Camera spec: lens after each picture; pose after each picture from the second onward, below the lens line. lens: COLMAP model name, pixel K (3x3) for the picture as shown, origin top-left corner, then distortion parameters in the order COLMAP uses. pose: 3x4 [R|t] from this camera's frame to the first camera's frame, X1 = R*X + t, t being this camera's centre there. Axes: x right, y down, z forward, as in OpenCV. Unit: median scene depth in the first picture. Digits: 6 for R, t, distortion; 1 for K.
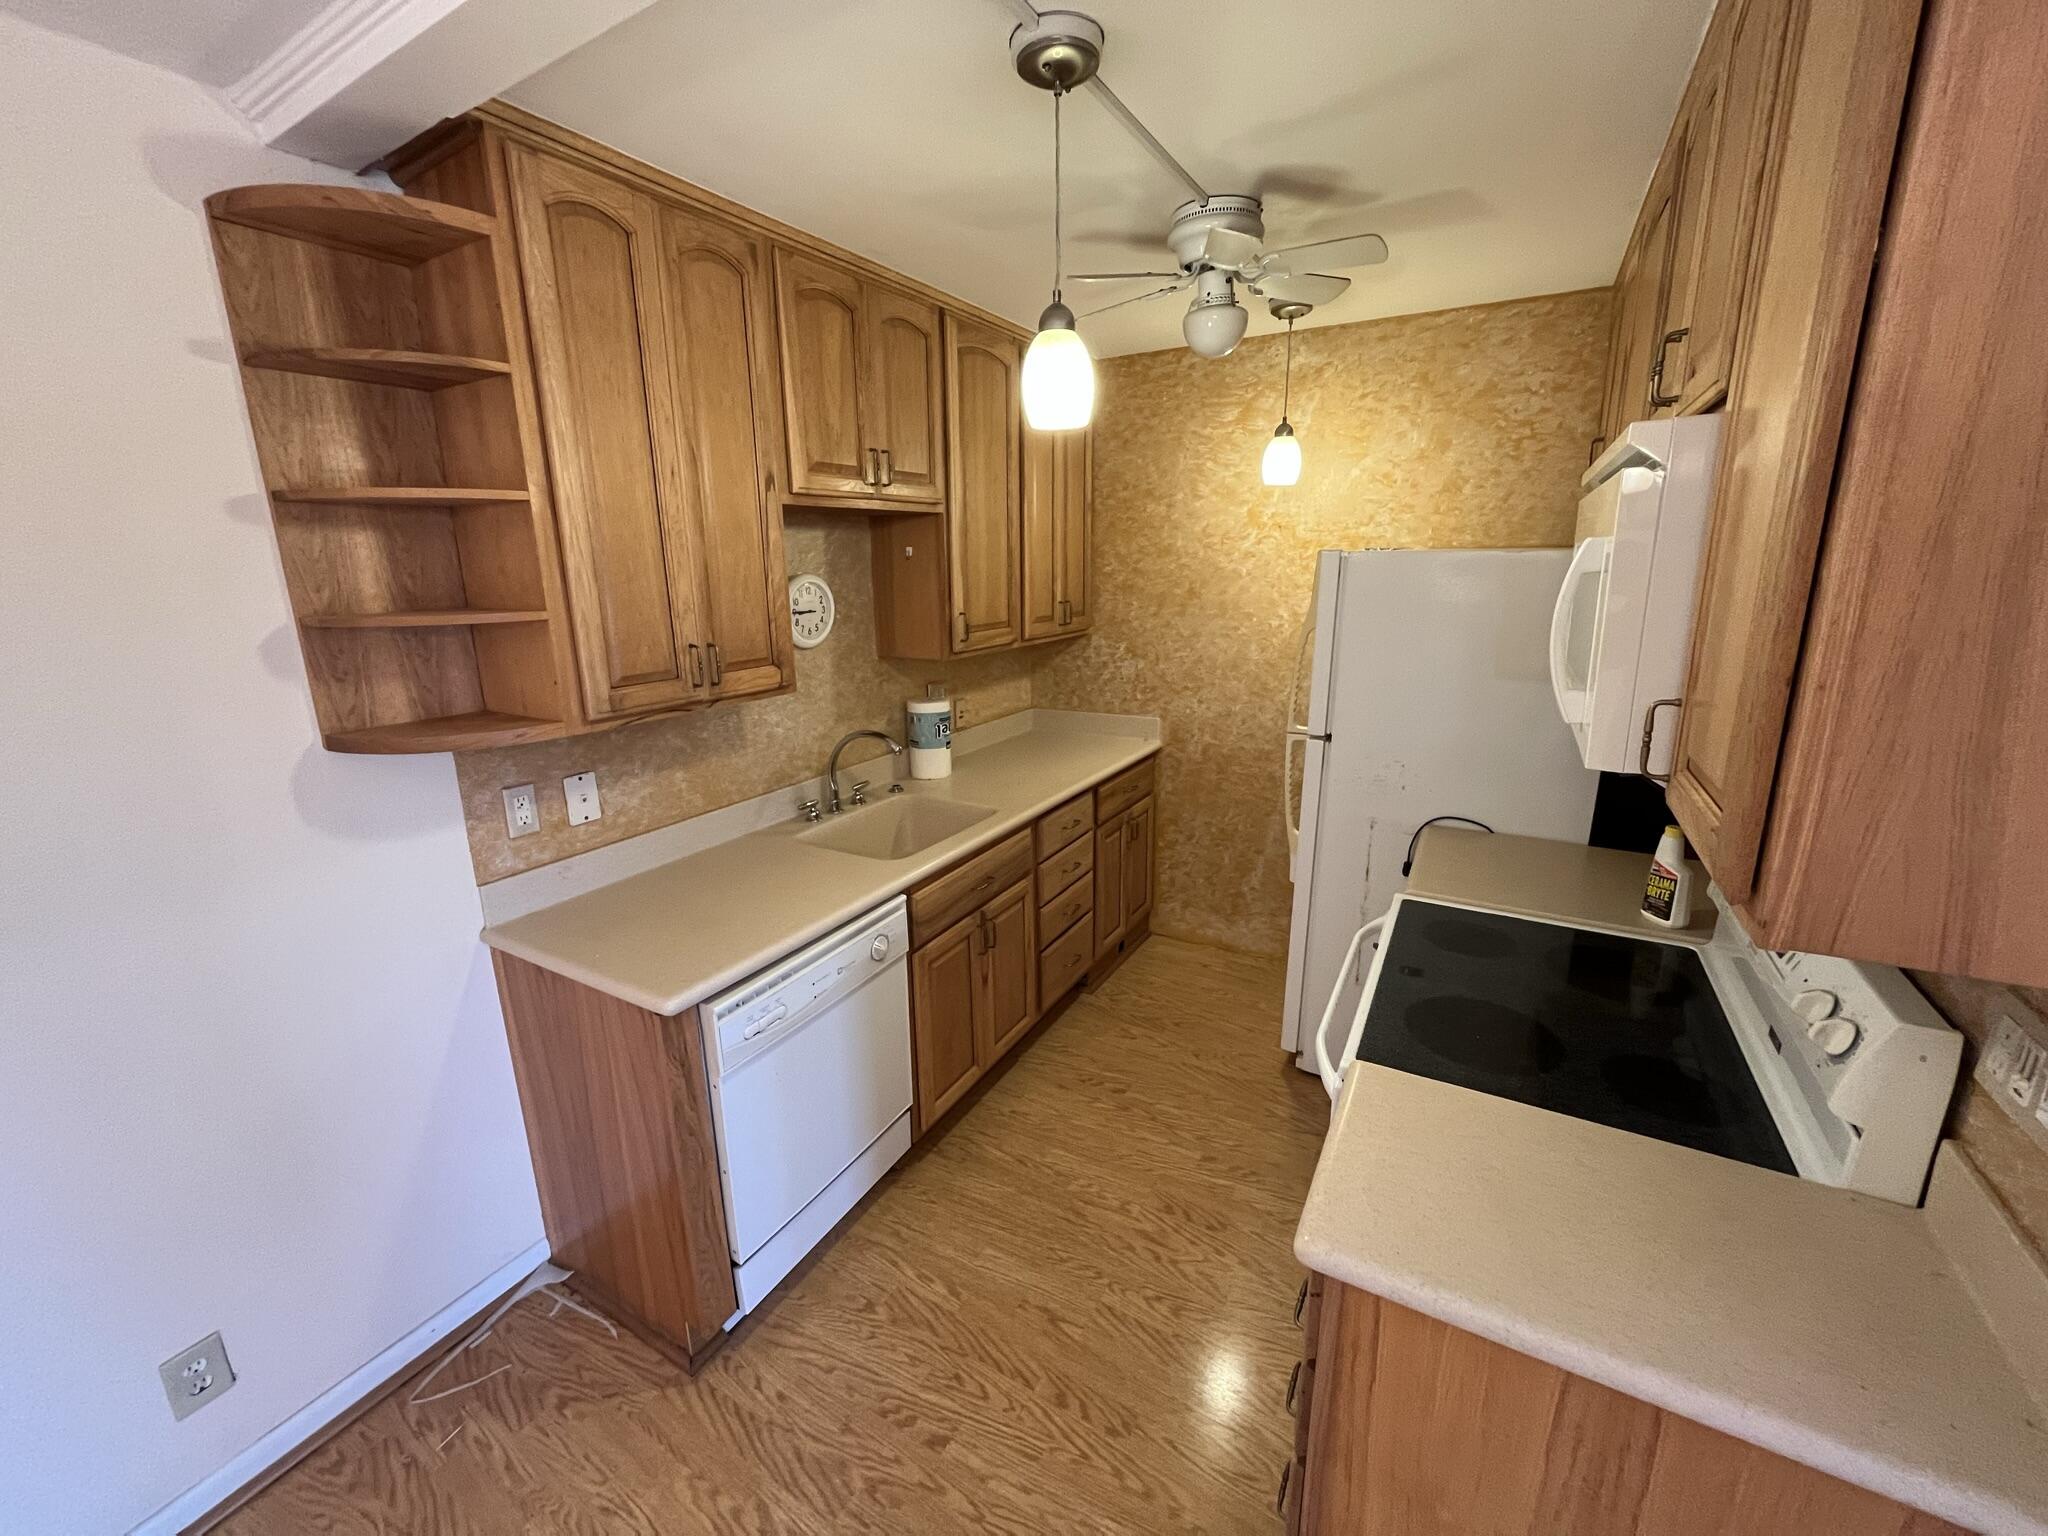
lens RADIAL K [[824.9, 0, 1015.2], [0, 824.9, 762.5], [0, 0, 1]] dist [-0.003346, -0.000401]
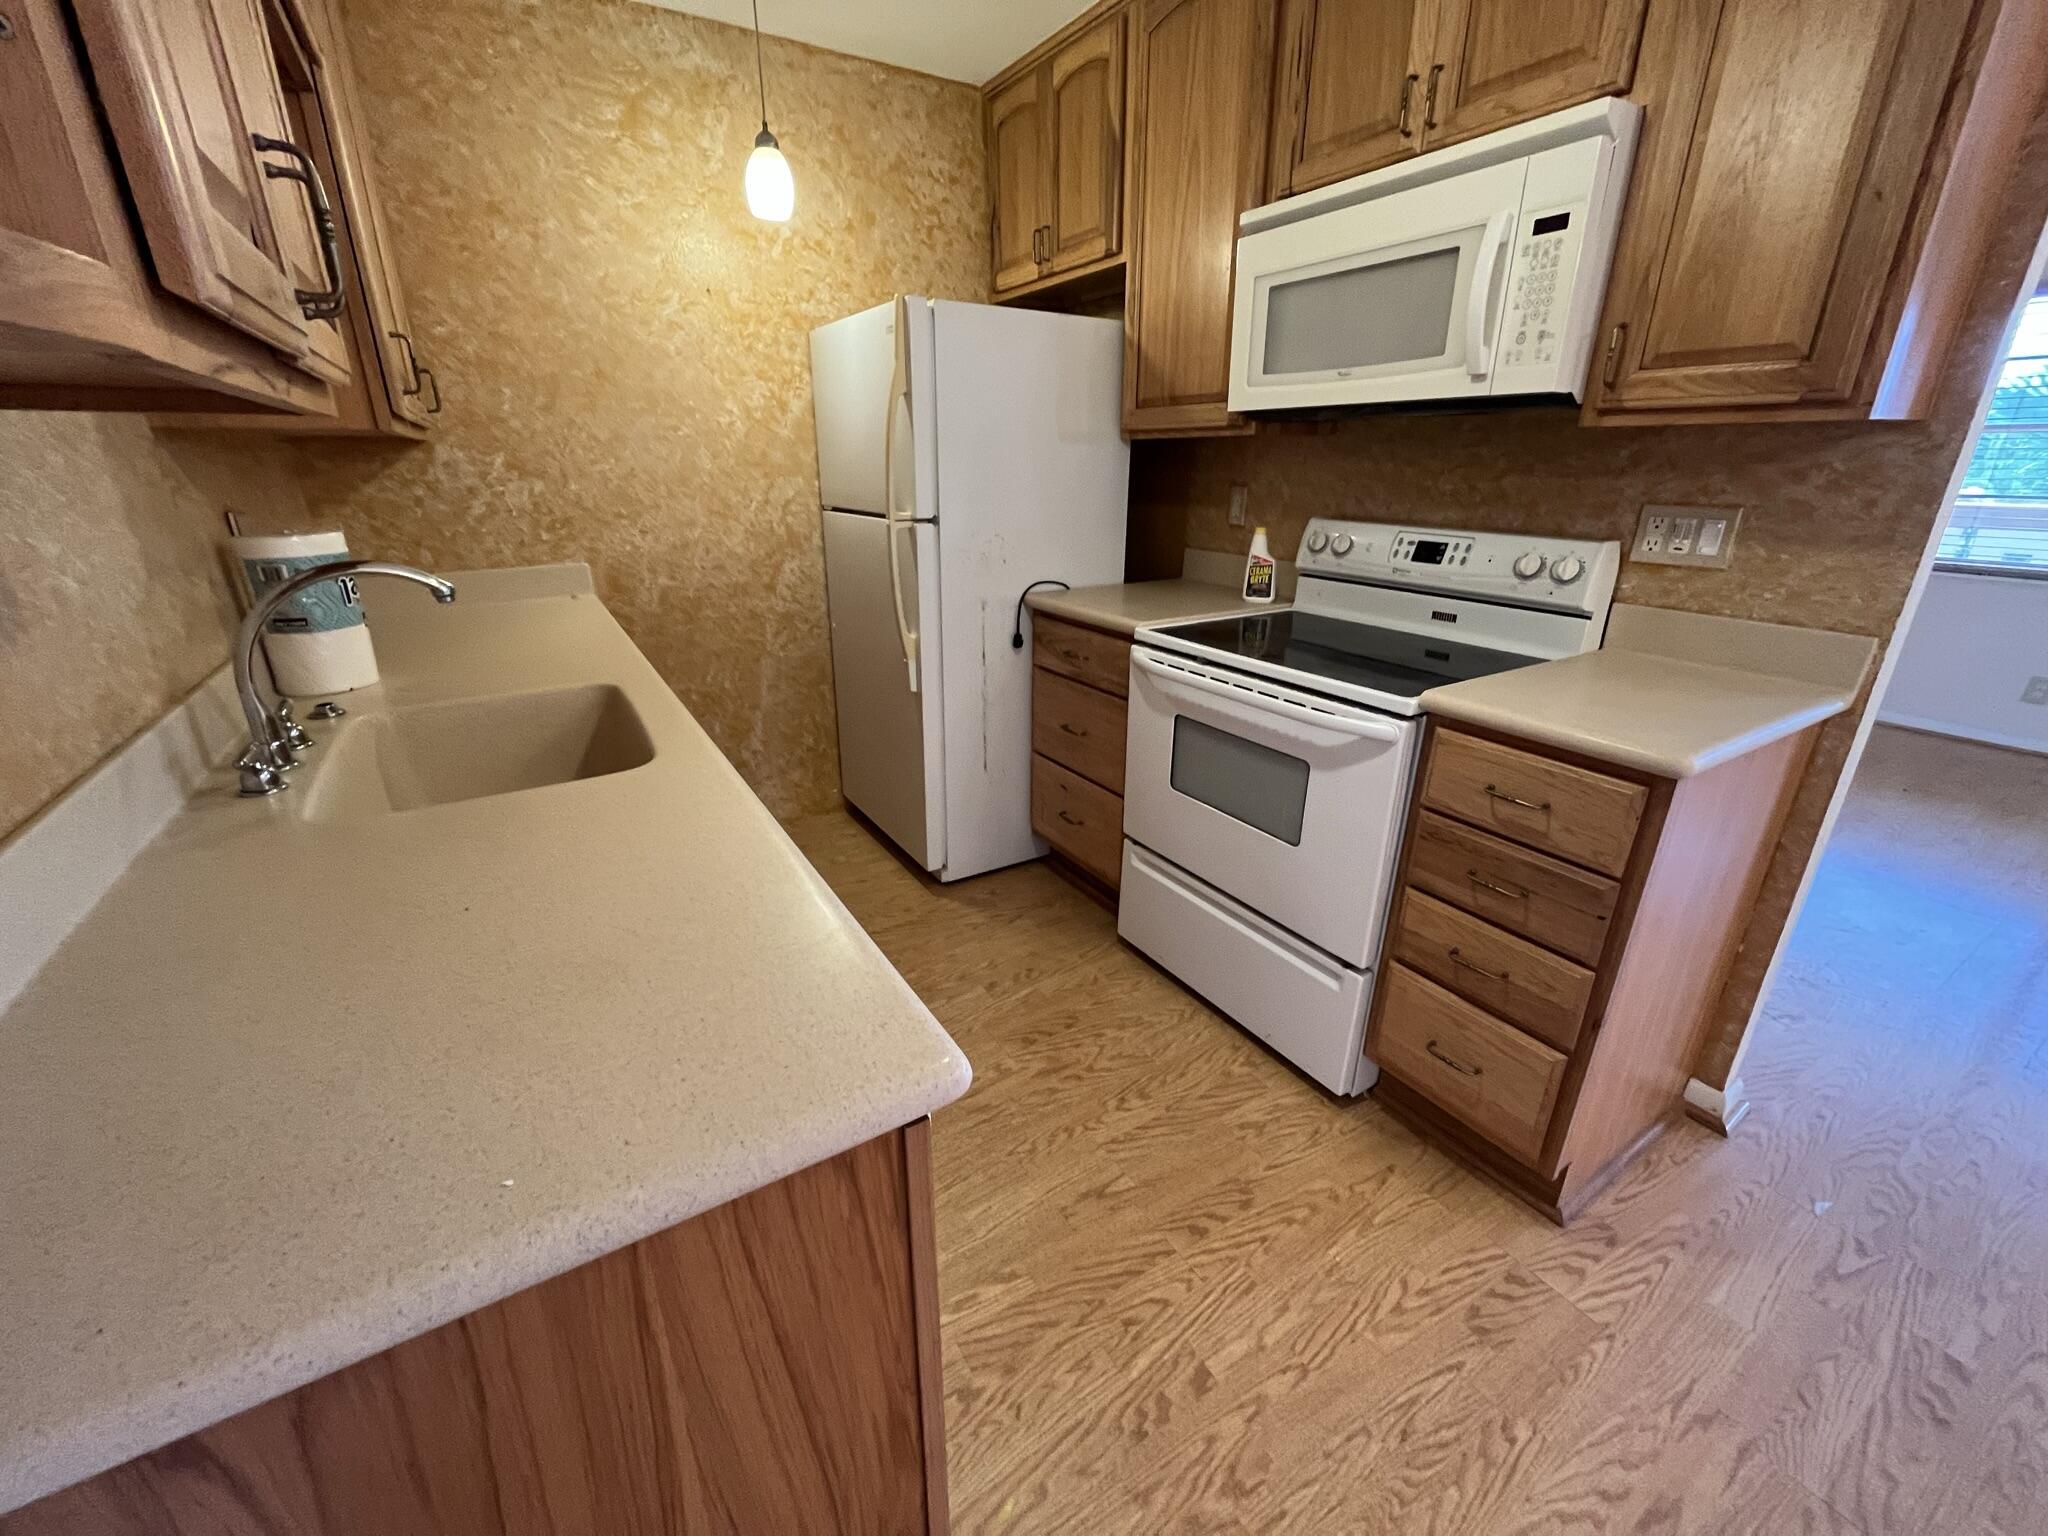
lens RADIAL K [[824.9, 0, 1015.2], [0, 824.9, 762.5], [0, 0, 1]] dist [-0.003346, -0.000401]
pose [[0.468416, -0.293930, 0.833181, -0.390976], [0.208289, 0.953195, 0.219168, 0.041553], [-0.858605, 0.070880, 0.507715, 0.432613]]
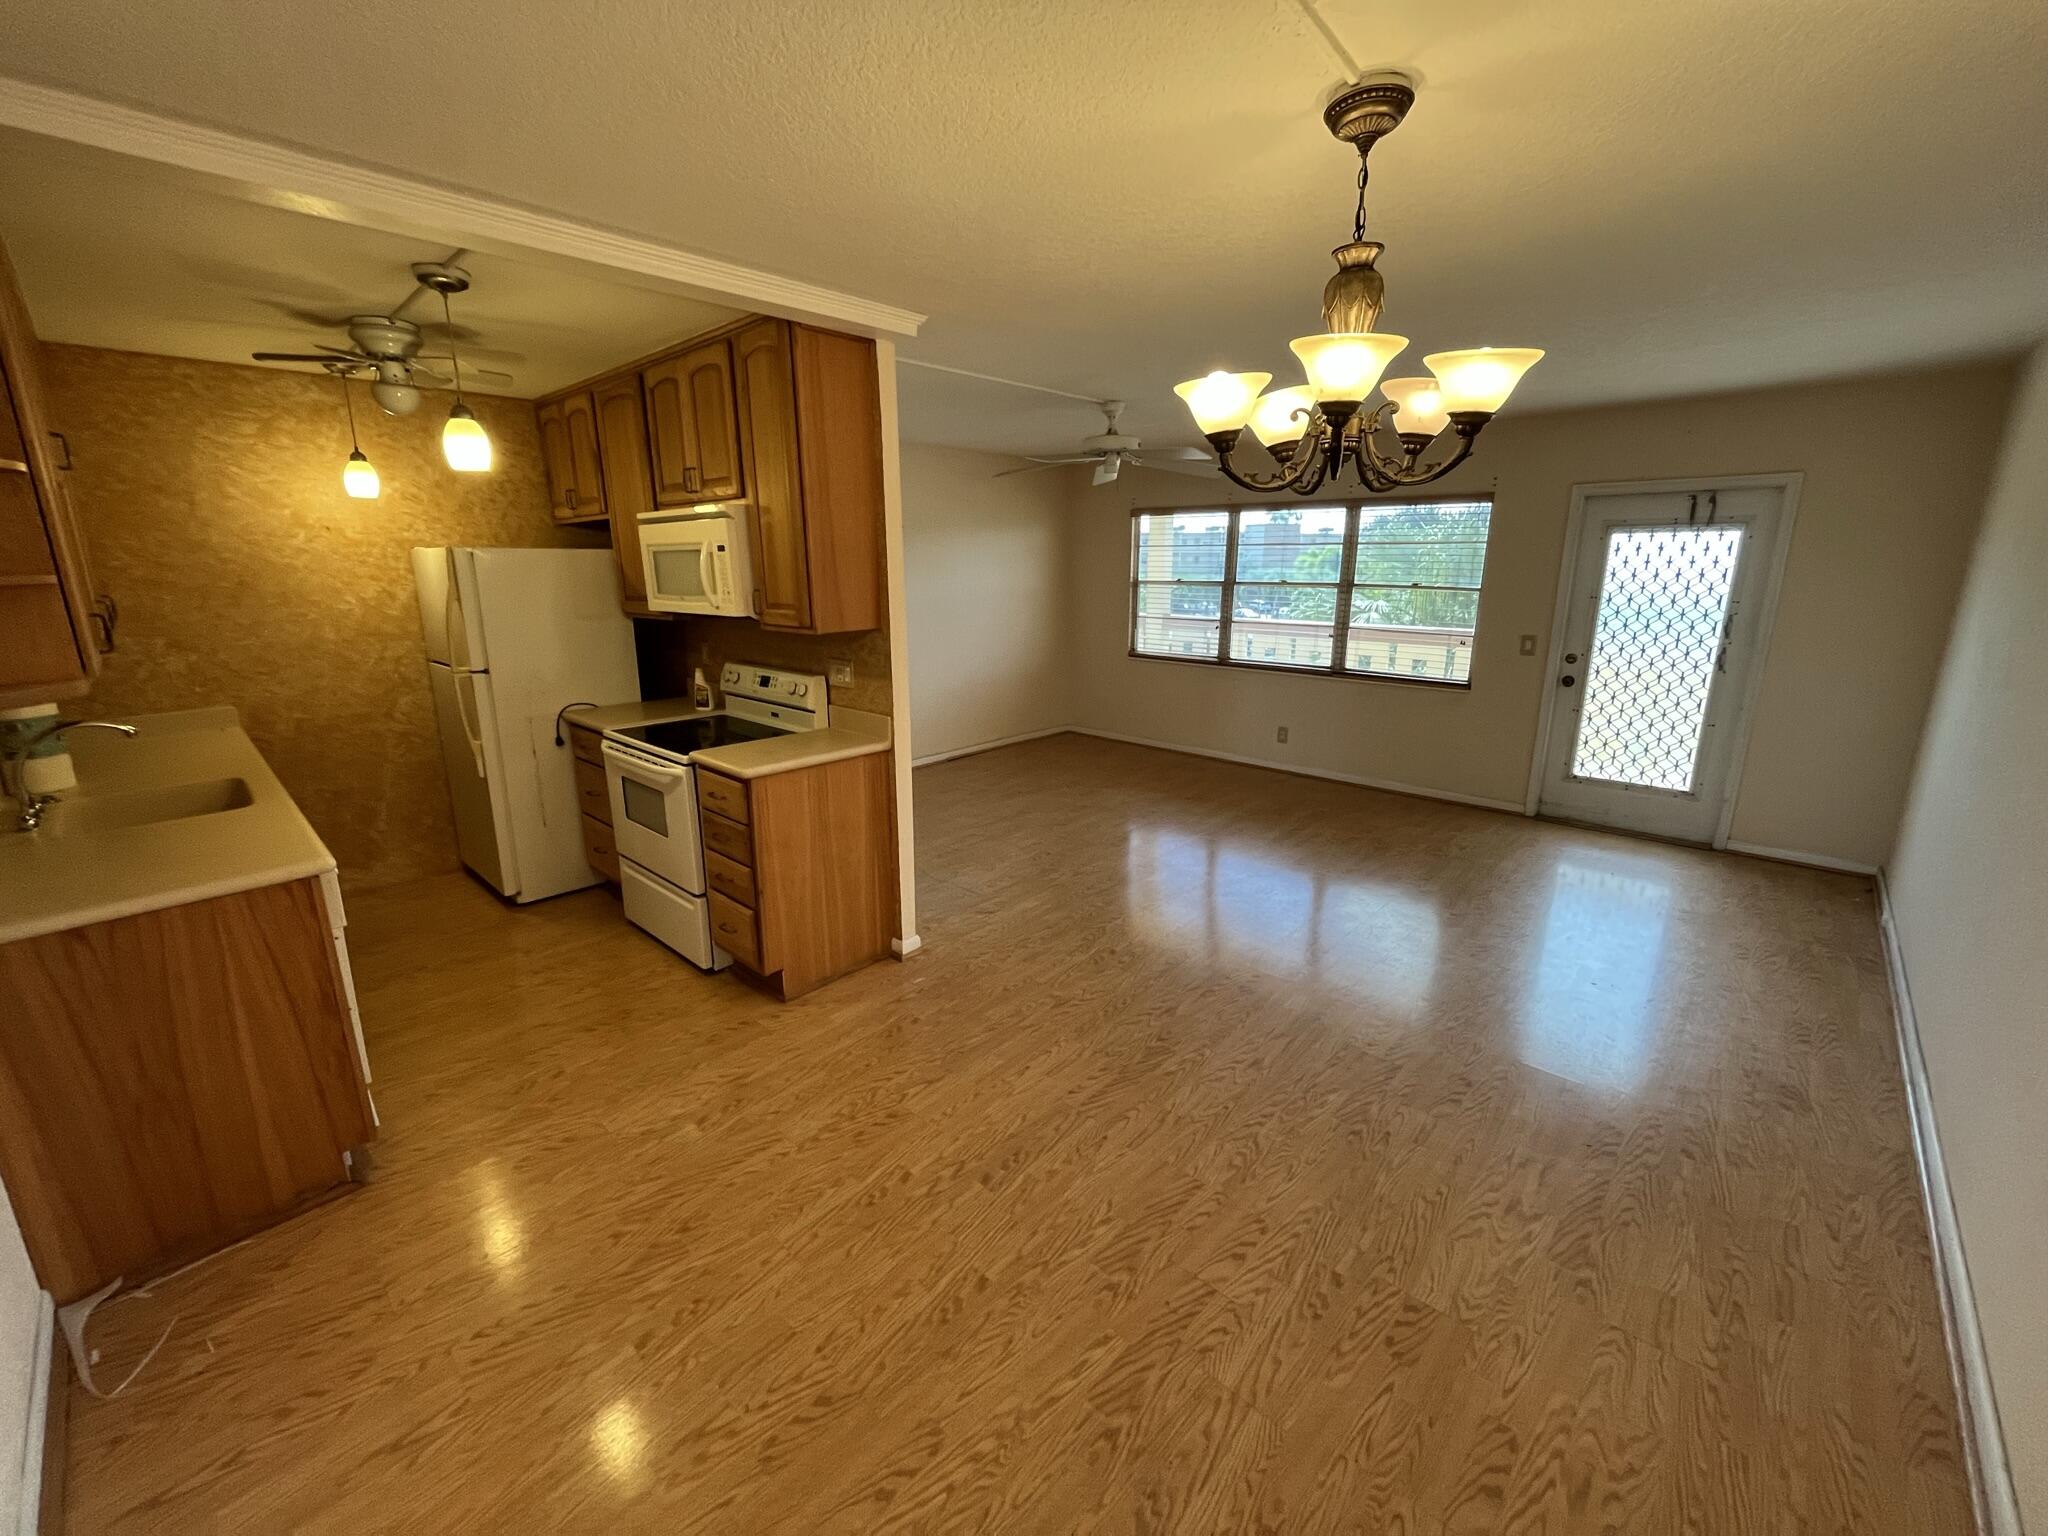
lens RADIAL K [[824.9, 0, 1015.2], [0, 824.9, 762.5], [0, 0, 1]] dist [-0.003346, -0.000401]
pose [[0.219121, -0.217459, 0.951156, -0.804639], [0.237832, 0.957347, 0.164085, 0.103572], [-0.946268, 0.190261, 0.261493, -0.255740]]
